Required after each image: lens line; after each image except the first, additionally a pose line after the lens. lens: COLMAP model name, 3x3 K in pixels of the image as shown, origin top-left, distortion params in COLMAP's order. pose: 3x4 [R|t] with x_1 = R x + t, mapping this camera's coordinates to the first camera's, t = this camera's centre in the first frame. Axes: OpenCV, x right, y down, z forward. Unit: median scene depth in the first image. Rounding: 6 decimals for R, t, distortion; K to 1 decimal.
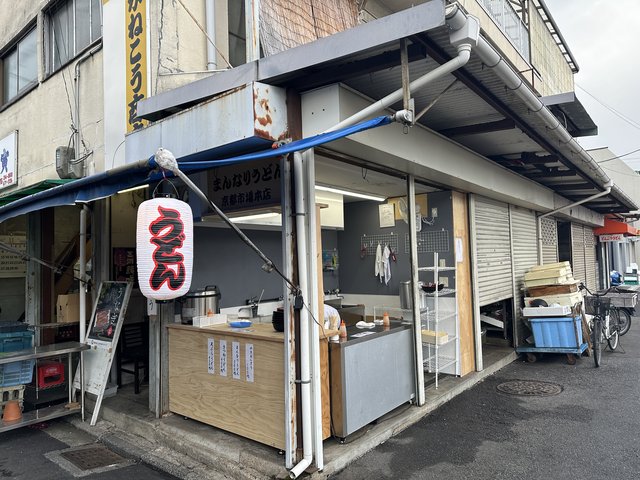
lens RADIAL K [[449.1, 0, 321.0], [0, 449.1, 234.7], [0, 0, 1]] dist [0.008544, -0.008091]
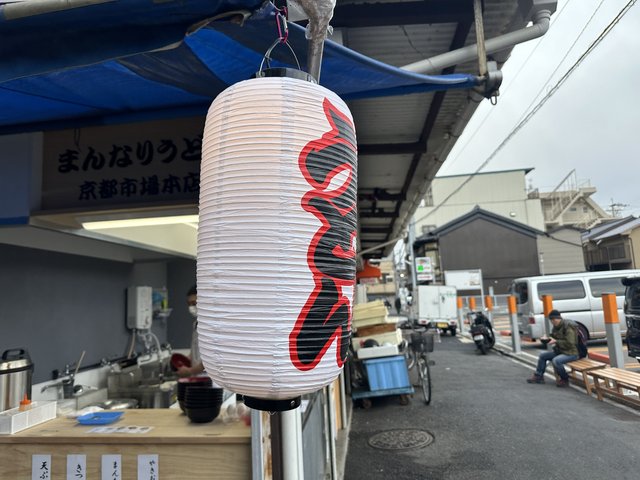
lens RADIAL K [[449.1, 0, 329.7], [0, 449.1, 224.9], [0, 0, 1]] dist [0.008544, -0.008091]
pose [[0.841400, 0.074496, 0.535254, -0.234415], [-0.007891, 0.992041, -0.125667, 0.031918], [-0.540355, 0.101513, 0.835291, 0.346153]]
